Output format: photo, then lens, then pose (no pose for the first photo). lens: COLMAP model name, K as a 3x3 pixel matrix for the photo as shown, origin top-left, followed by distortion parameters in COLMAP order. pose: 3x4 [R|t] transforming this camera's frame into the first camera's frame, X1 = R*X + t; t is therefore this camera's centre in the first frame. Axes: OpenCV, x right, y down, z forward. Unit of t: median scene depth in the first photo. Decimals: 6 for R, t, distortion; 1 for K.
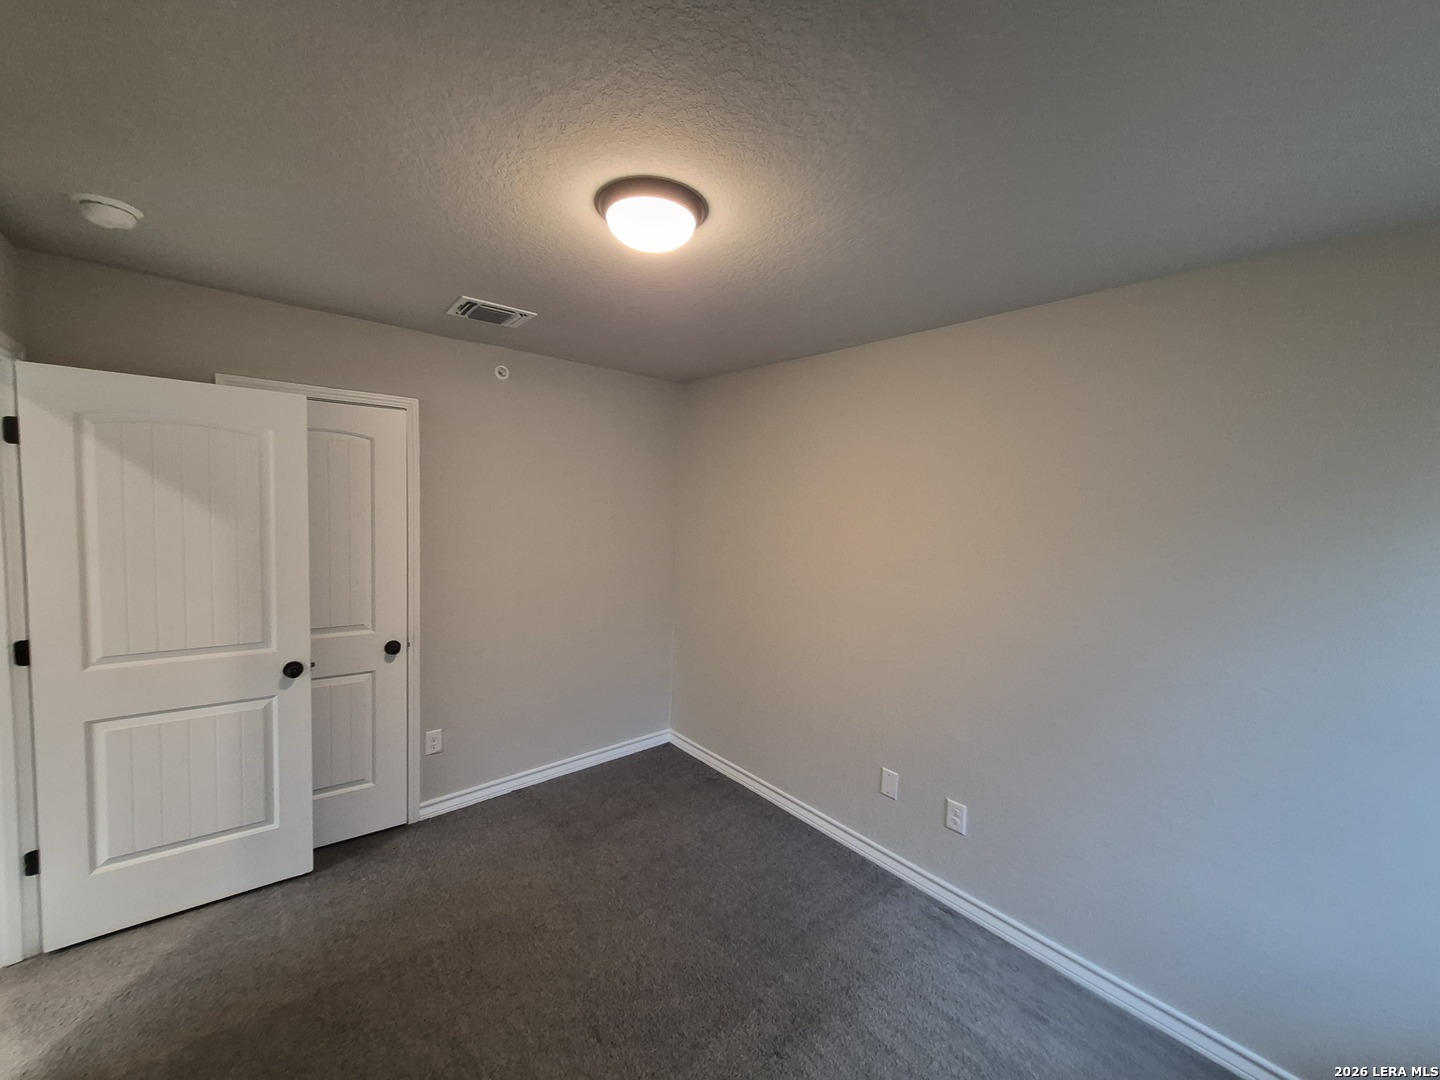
lens RADIAL K [[562.8, 0, 709.7], [0, 562.8, 546.2], [0, 0, 1]] dist [0.002478, -0.000162]
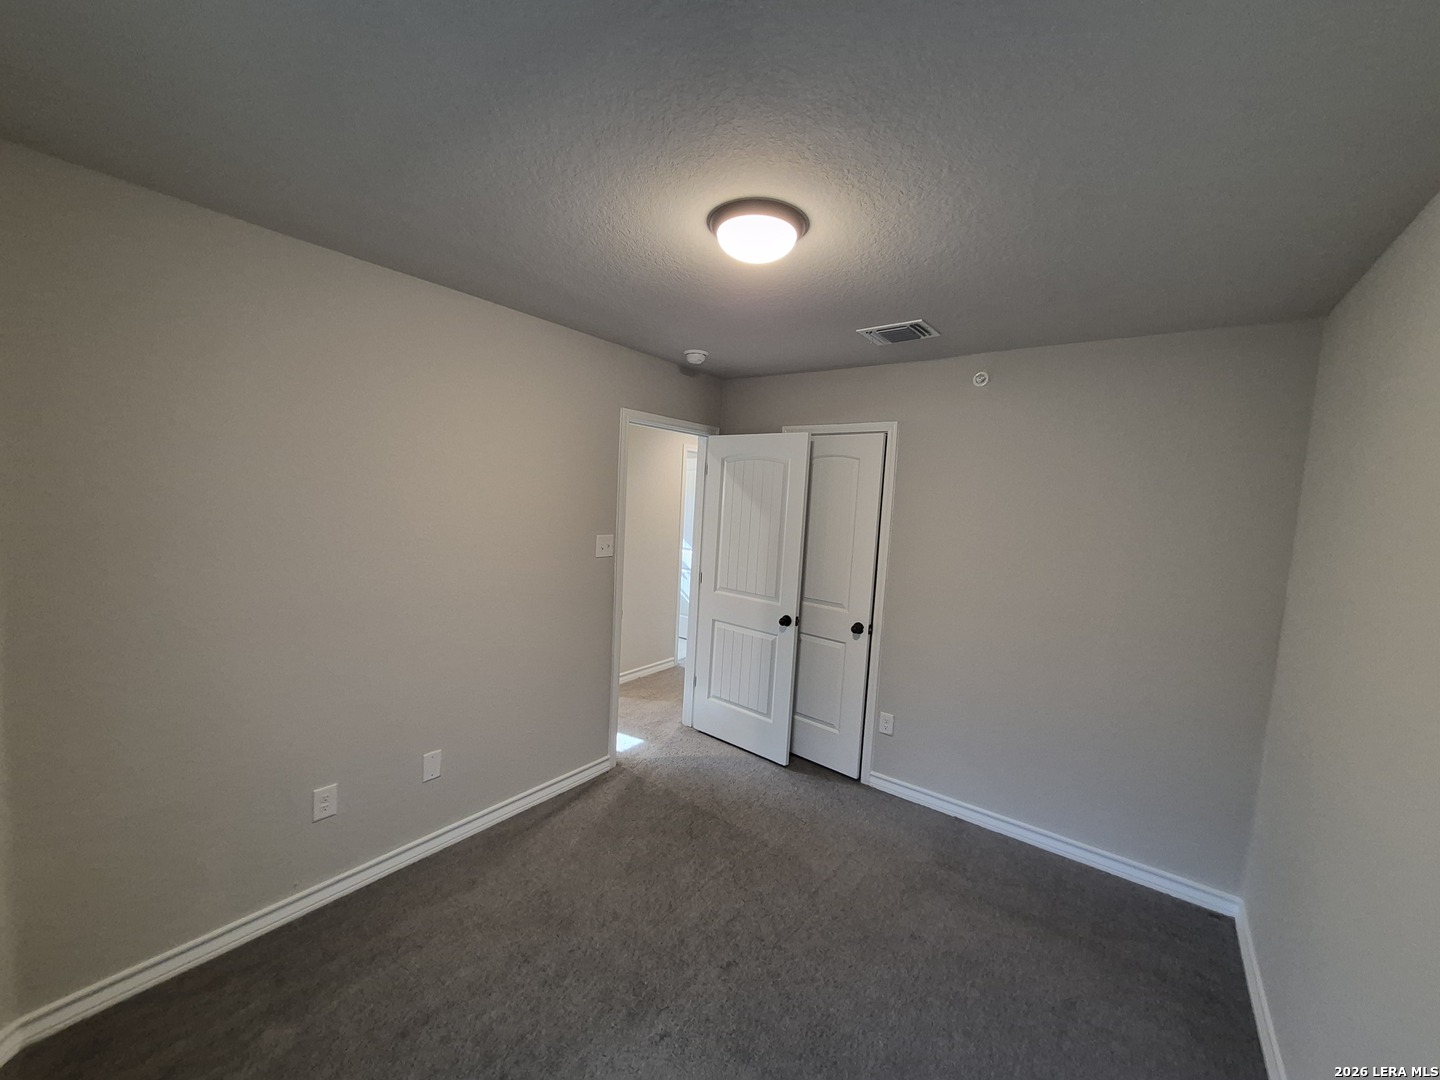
lens RADIAL K [[562.8, 0, 709.7], [0, 562.8, 546.2], [0, 0, 1]] dist [0.002478, -0.000162]
pose [[0.202441, 0.062653, -0.977288, 0.628354], [-0.119624, 0.992060, 0.038820, -0.005897], [0.971961, 0.109049, 0.208328, 0.471054]]
